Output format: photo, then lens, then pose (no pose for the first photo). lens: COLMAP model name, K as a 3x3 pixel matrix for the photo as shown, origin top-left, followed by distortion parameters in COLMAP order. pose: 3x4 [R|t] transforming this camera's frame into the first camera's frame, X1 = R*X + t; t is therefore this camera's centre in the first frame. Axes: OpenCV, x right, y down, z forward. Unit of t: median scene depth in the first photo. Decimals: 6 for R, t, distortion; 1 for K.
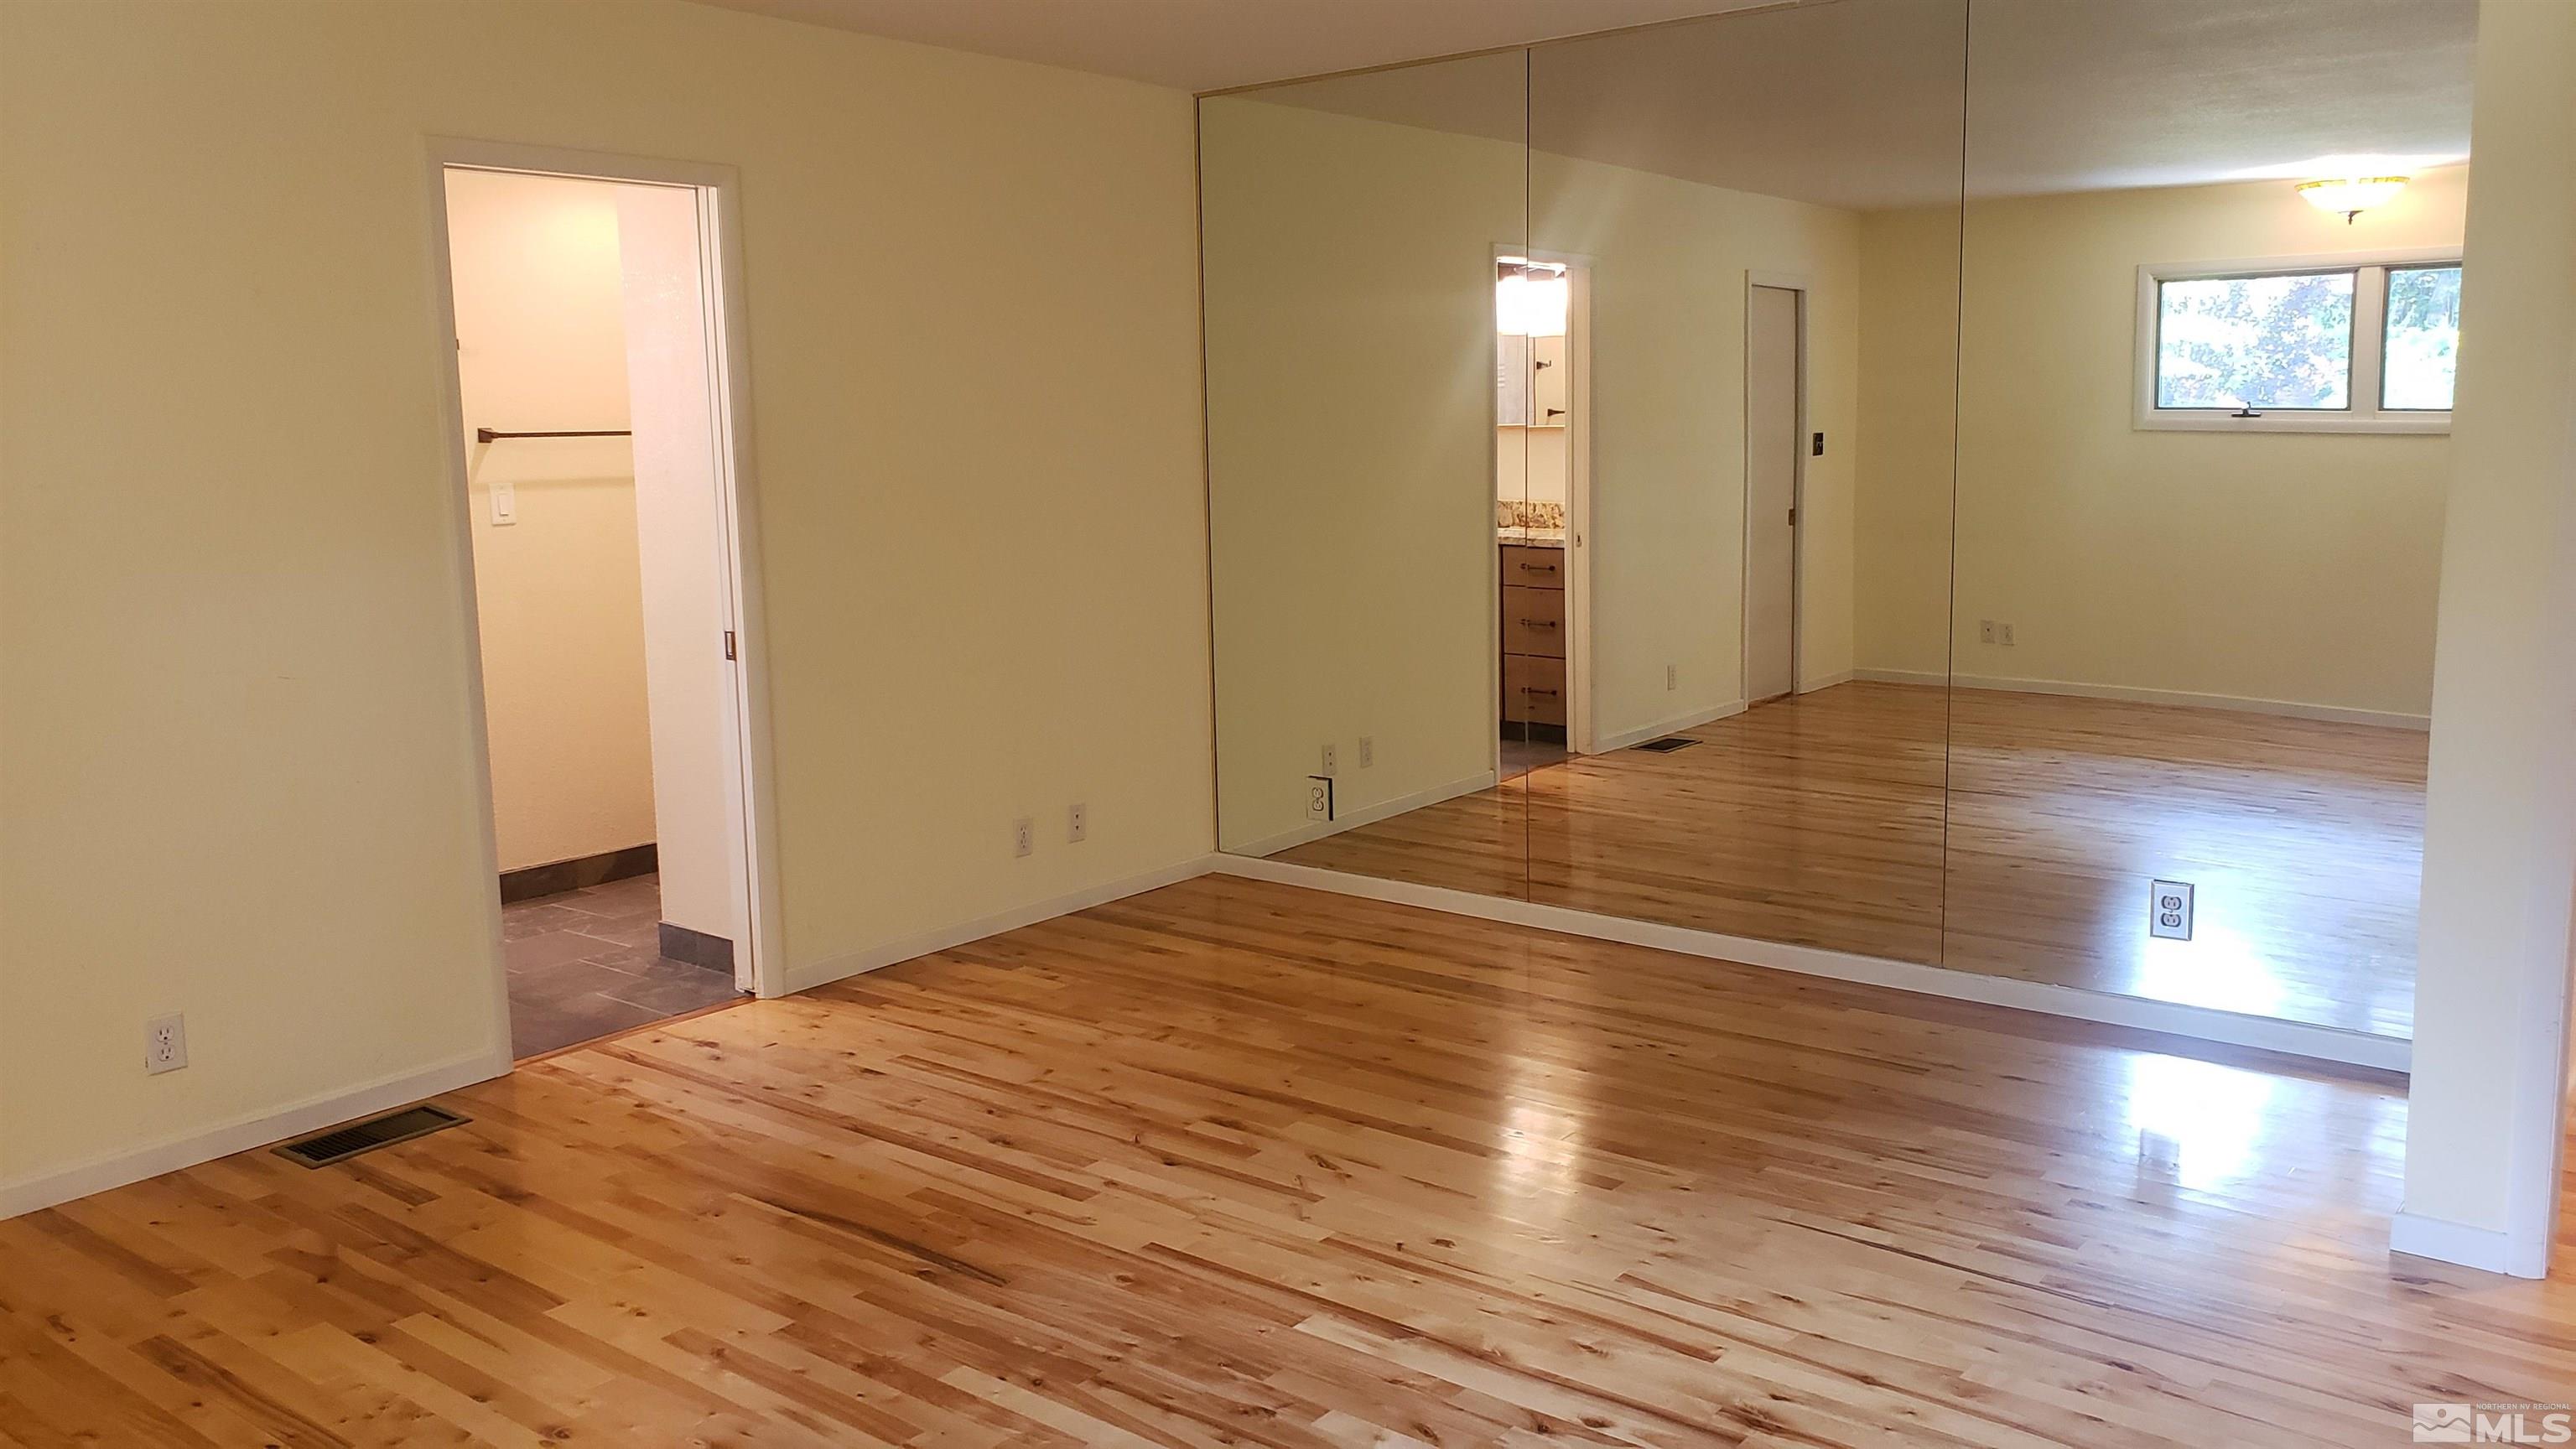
lens RADIAL K [[2044.7, 0, 1289.5], [0, 2044.7, 714.9], [0, 0, 1]] dist [0.028630, 0.030847]
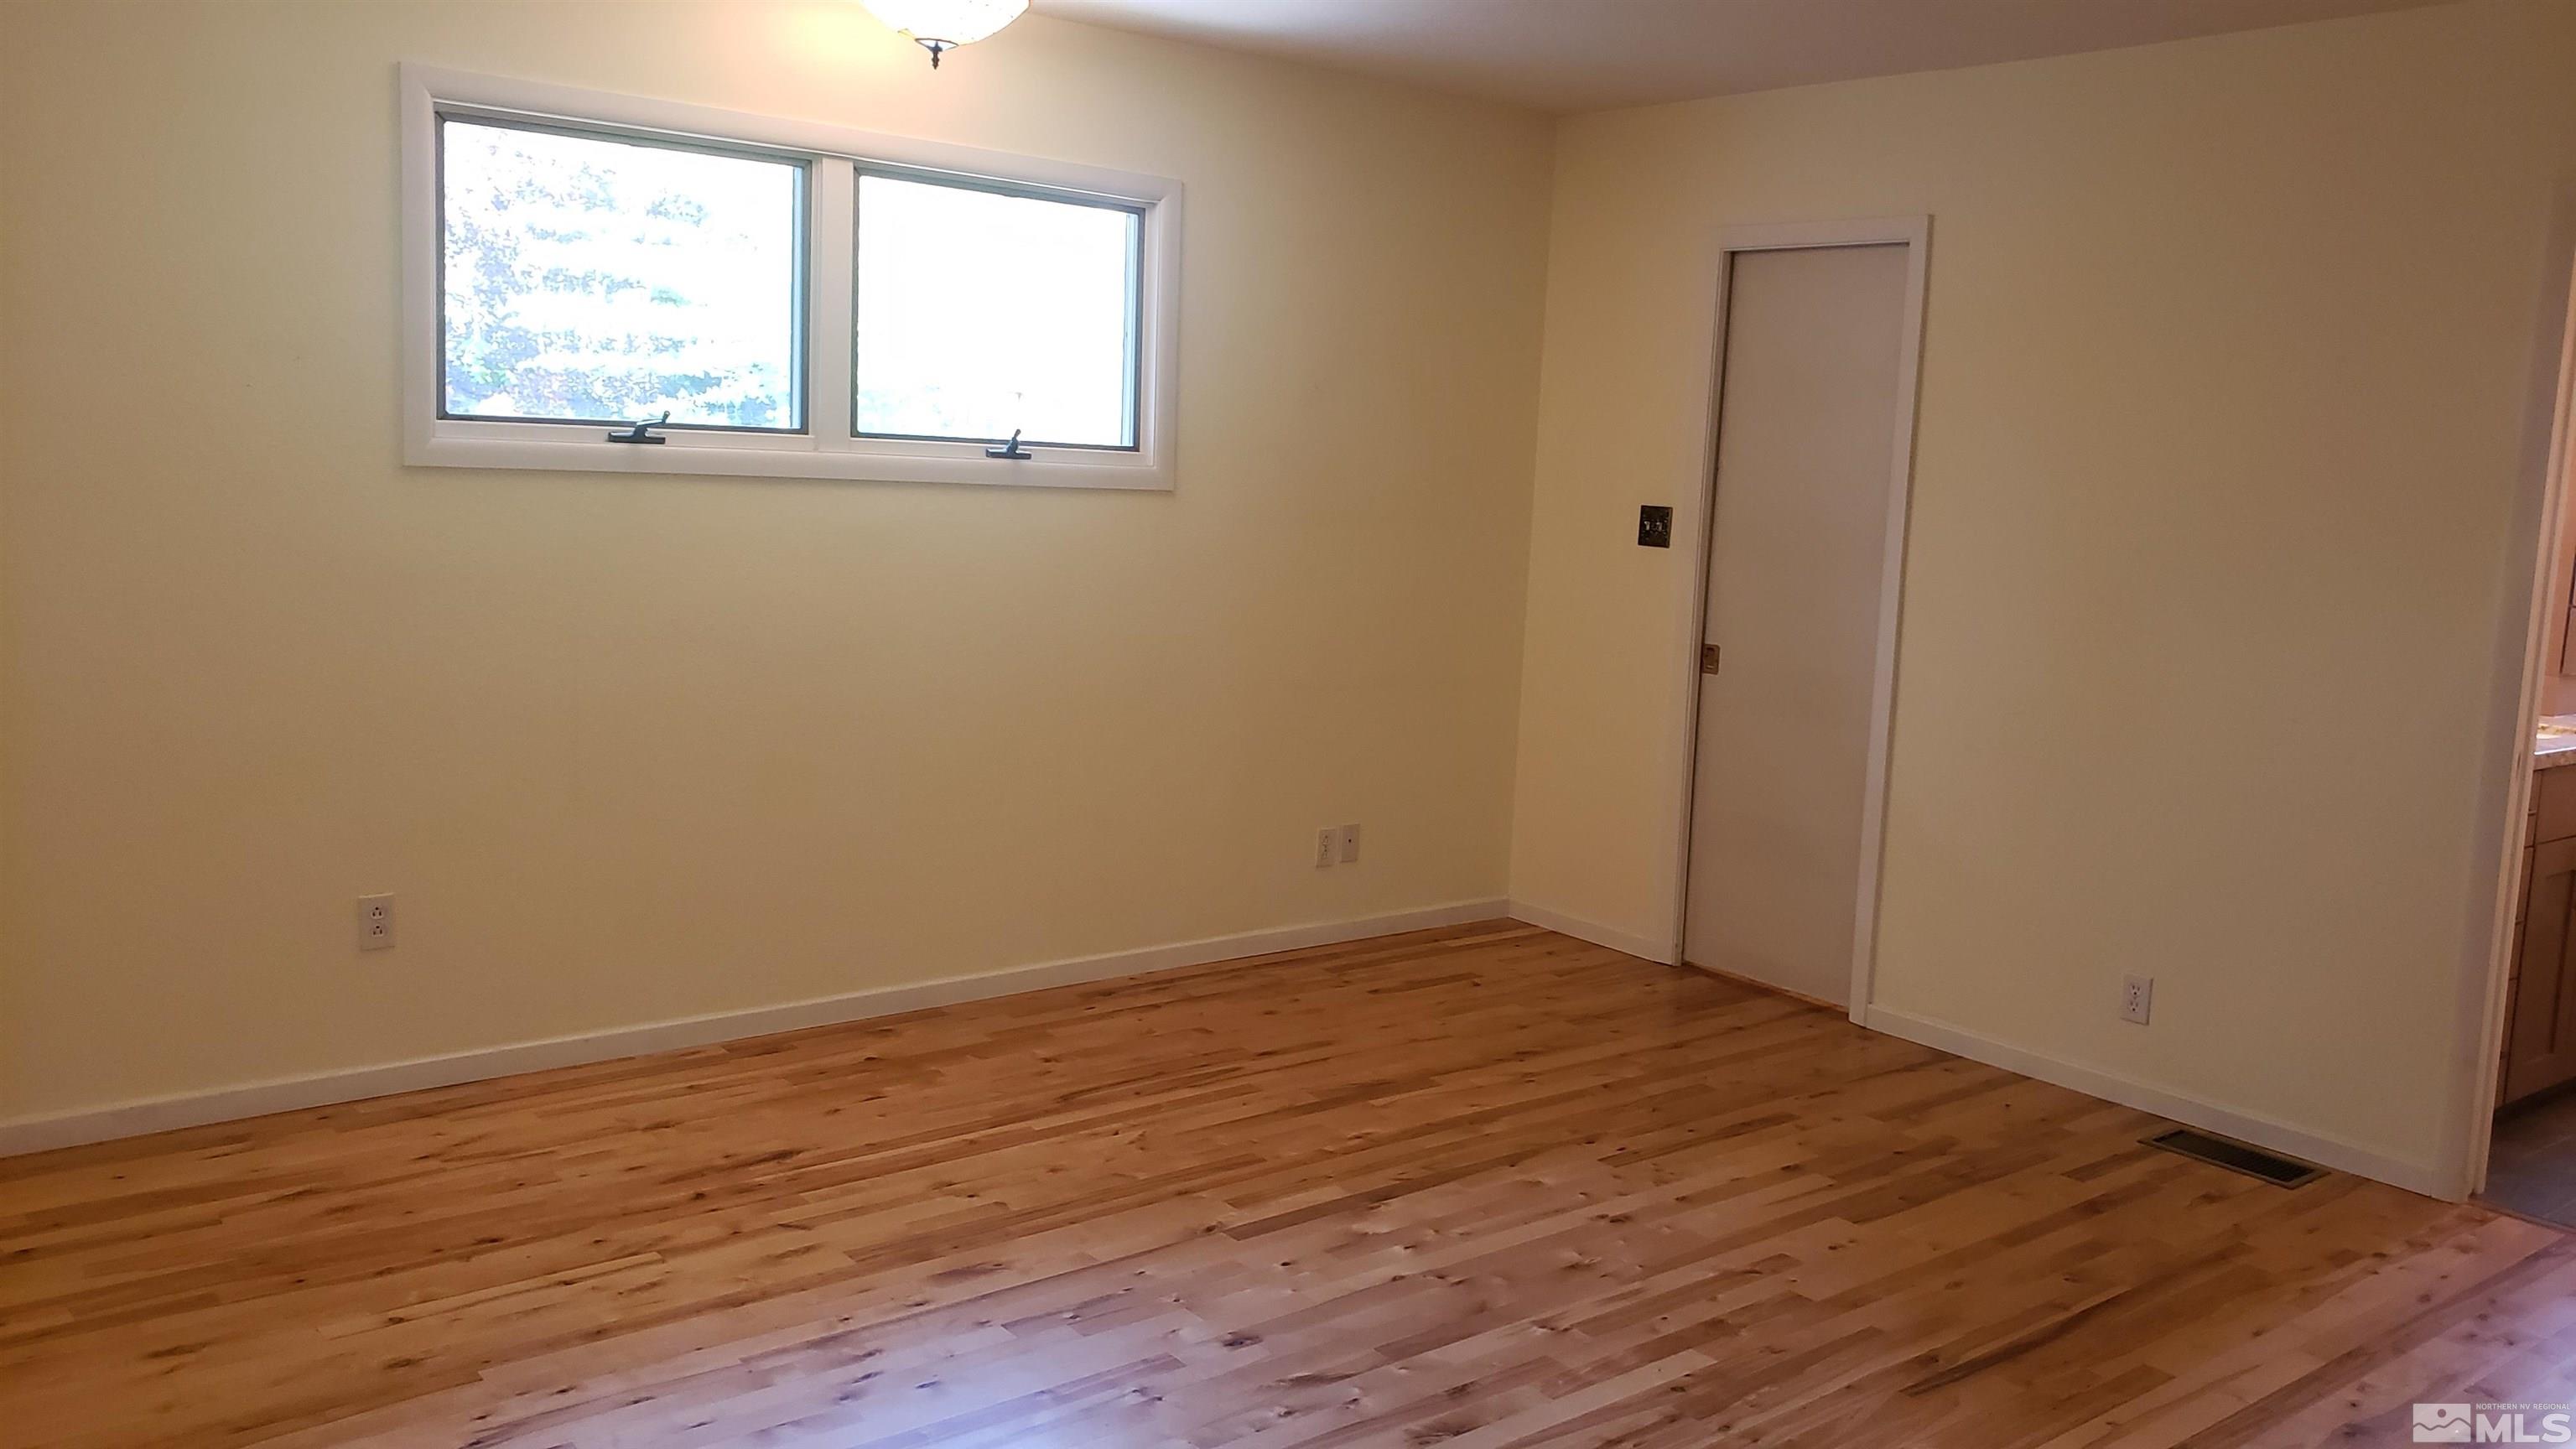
lens RADIAL K [[2044.7, 0, 1288.1], [0, 2044.7, 731.7], [0, 0, 1]] dist [0.028630, 0.030847]
pose [[-0.206507, 0.149502, -0.966956, 0.760667], [-0.191728, 0.962916, 0.189824, -0.133422], [0.959477, 0.224593, -0.170185, 0.799480]]
